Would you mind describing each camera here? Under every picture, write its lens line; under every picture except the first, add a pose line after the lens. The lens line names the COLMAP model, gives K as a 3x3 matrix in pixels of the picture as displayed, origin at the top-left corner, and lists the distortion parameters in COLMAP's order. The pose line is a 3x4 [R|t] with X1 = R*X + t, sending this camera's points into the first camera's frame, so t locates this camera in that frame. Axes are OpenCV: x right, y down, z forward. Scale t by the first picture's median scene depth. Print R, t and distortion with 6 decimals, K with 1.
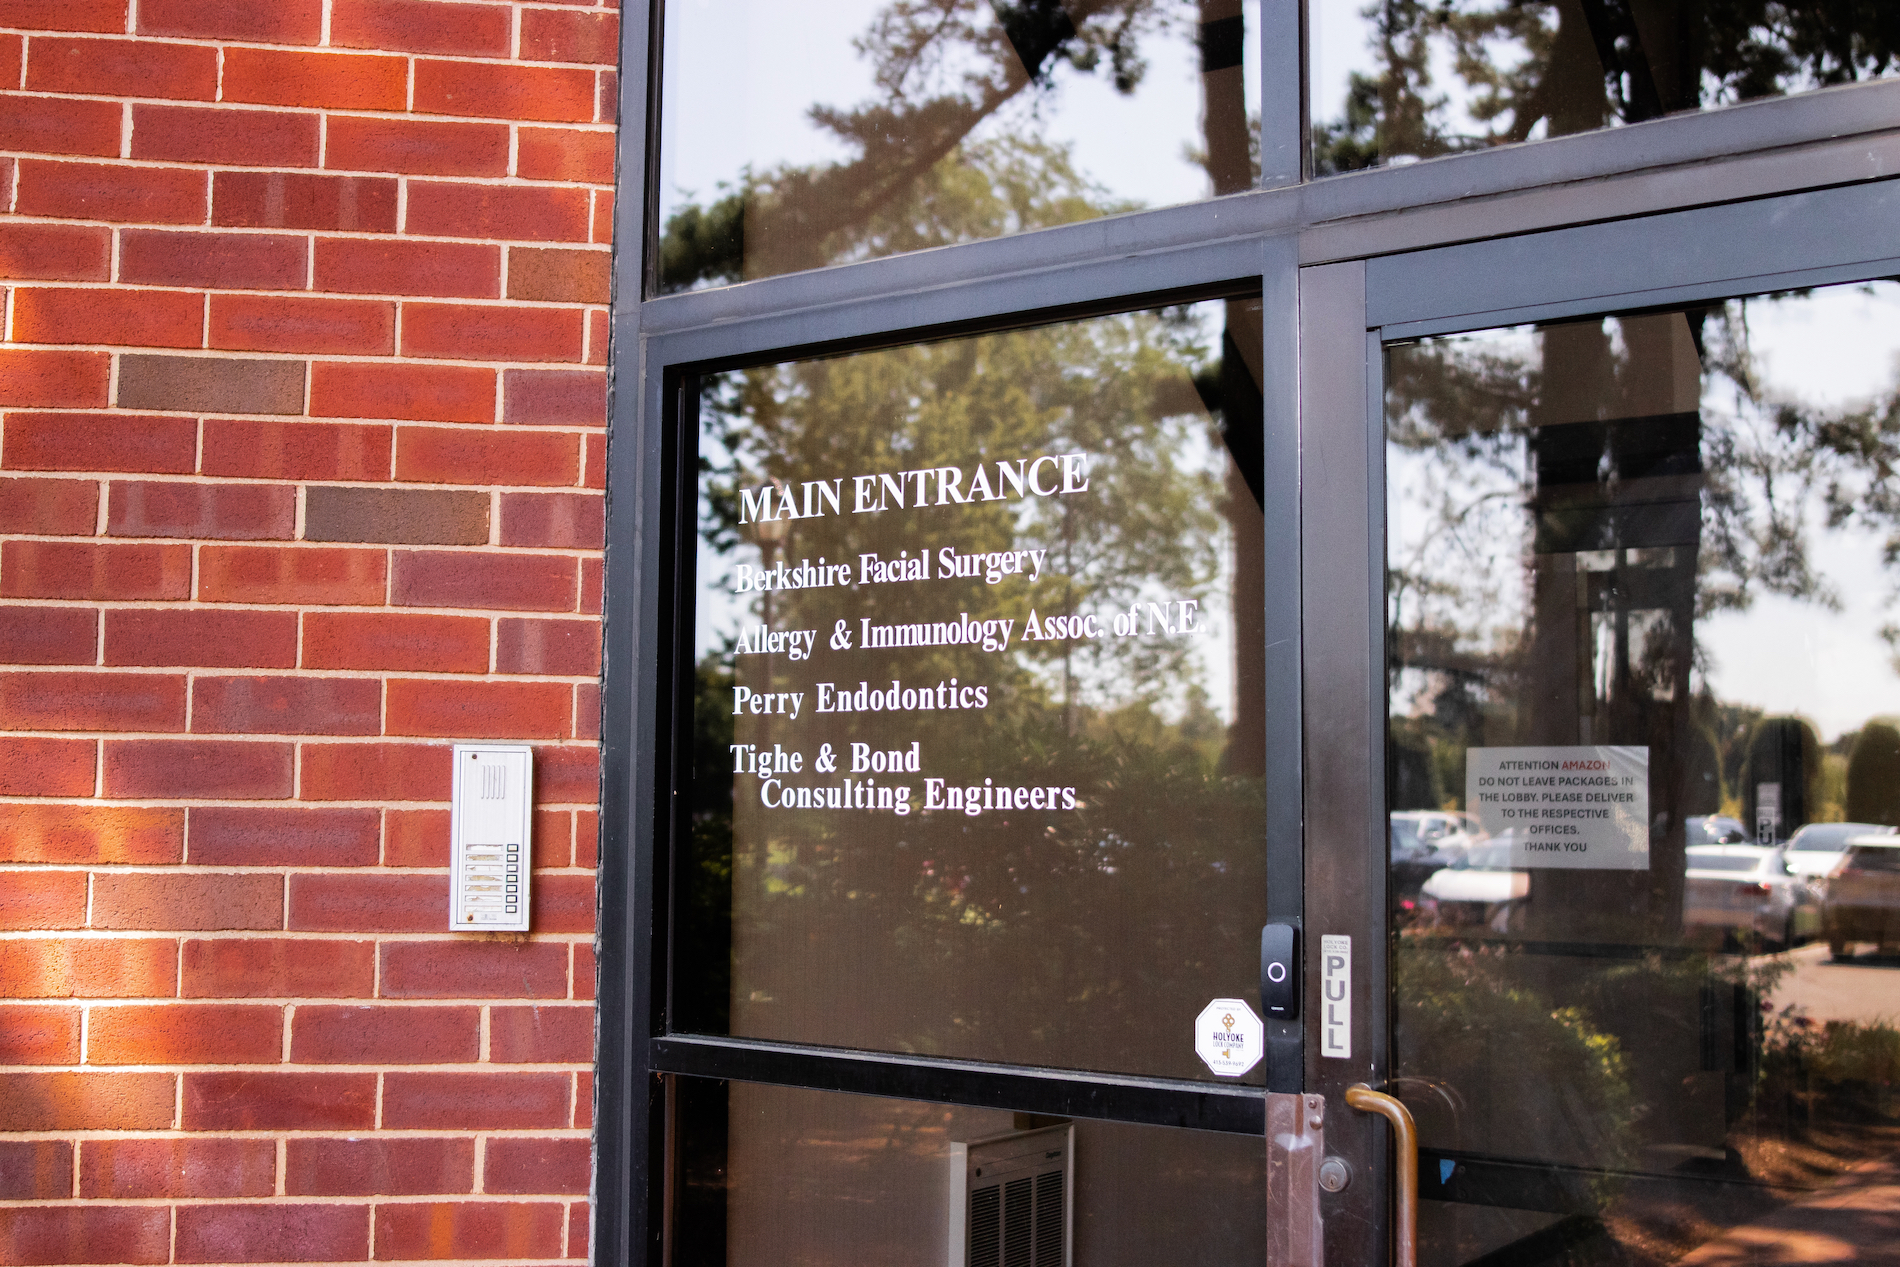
lens RADIAL K [[2163.9, 0, 952.1], [0, 2163.9, 643.9], [0, 0, 1]] dist [-0.042422, 0.000000]
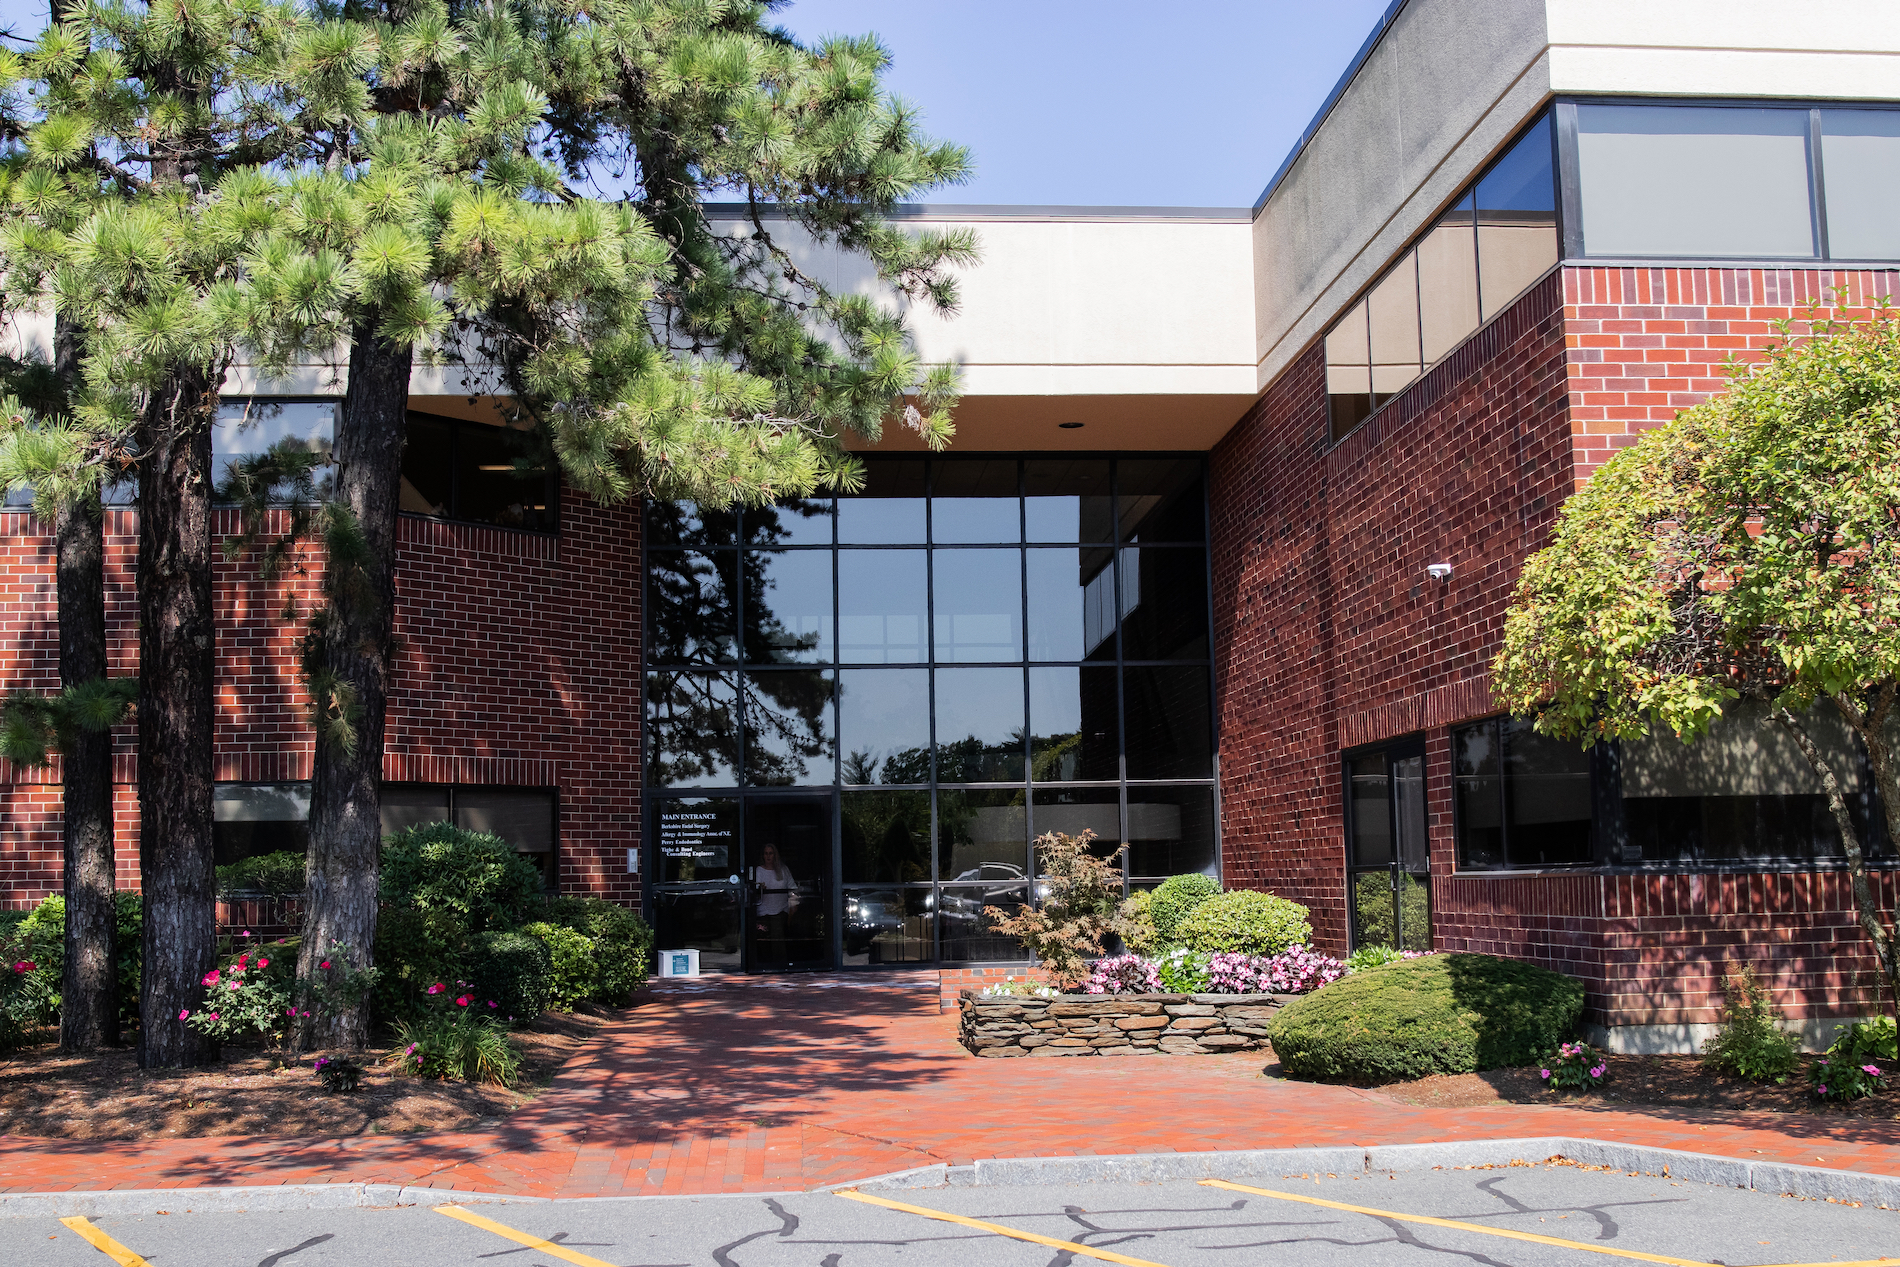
lens RADIAL K [[2163.9, 0, 944.9], [0, 2163.9, 630.6], [0, 0, 1]] dist [-0.042422, 0.000000]
pose [[0.764964, 0.049589, 0.642161, -4.323421], [-0.028868, 0.998669, -0.042731, -0.428098], [-0.643426, 0.014149, 0.765378, -5.574893]]
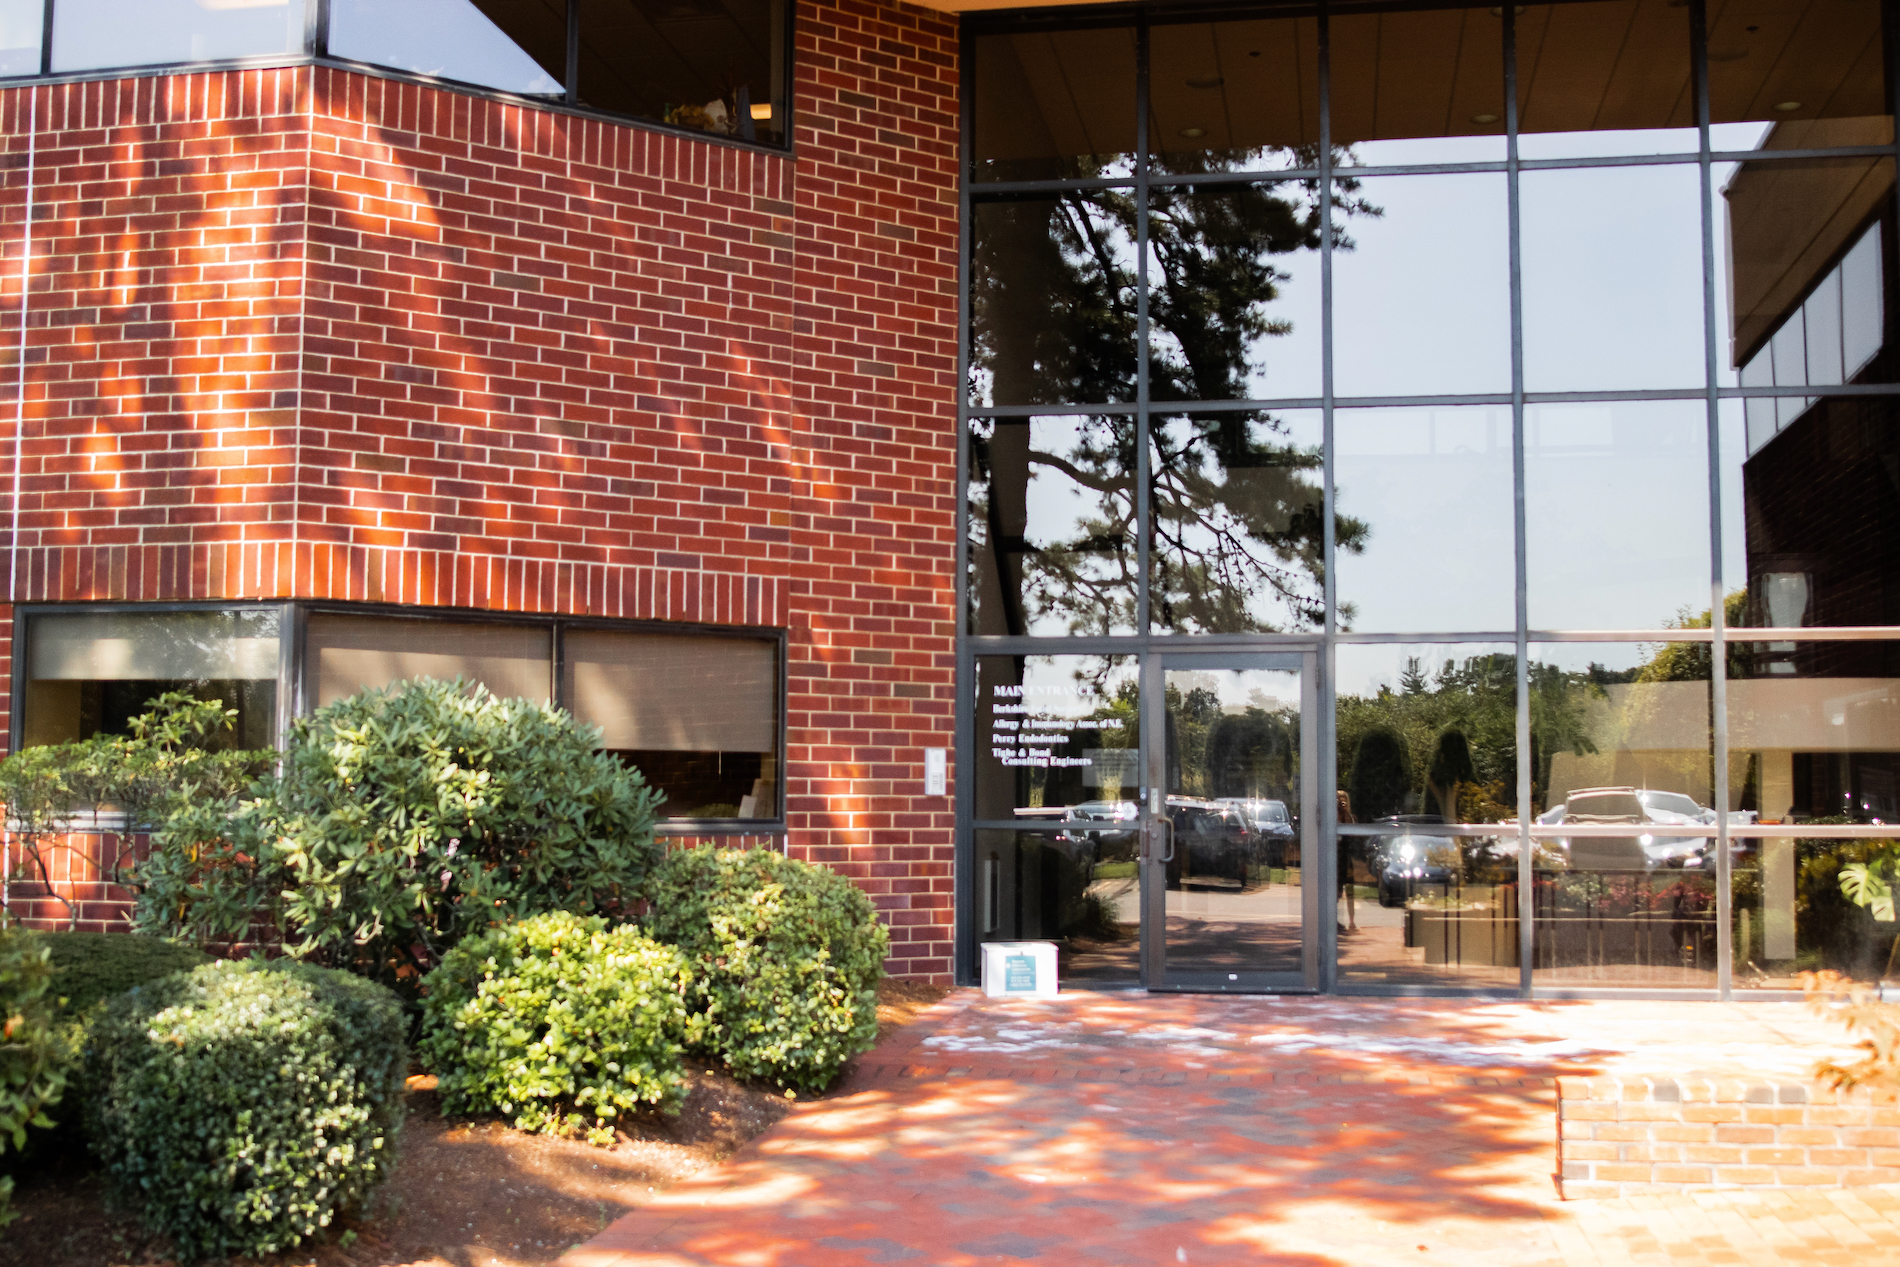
lens RADIAL K [[2163.9, 0, 942.8], [0, 2163.9, 643.3], [0, 0, 1]] dist [-0.042422, 0.000000]
pose [[0.902031, 0.025296, 0.430930, -1.957461], [-0.032377, 0.999434, 0.009104, -0.187919], [-0.430456, -0.022164, 0.902339, -2.656165]]
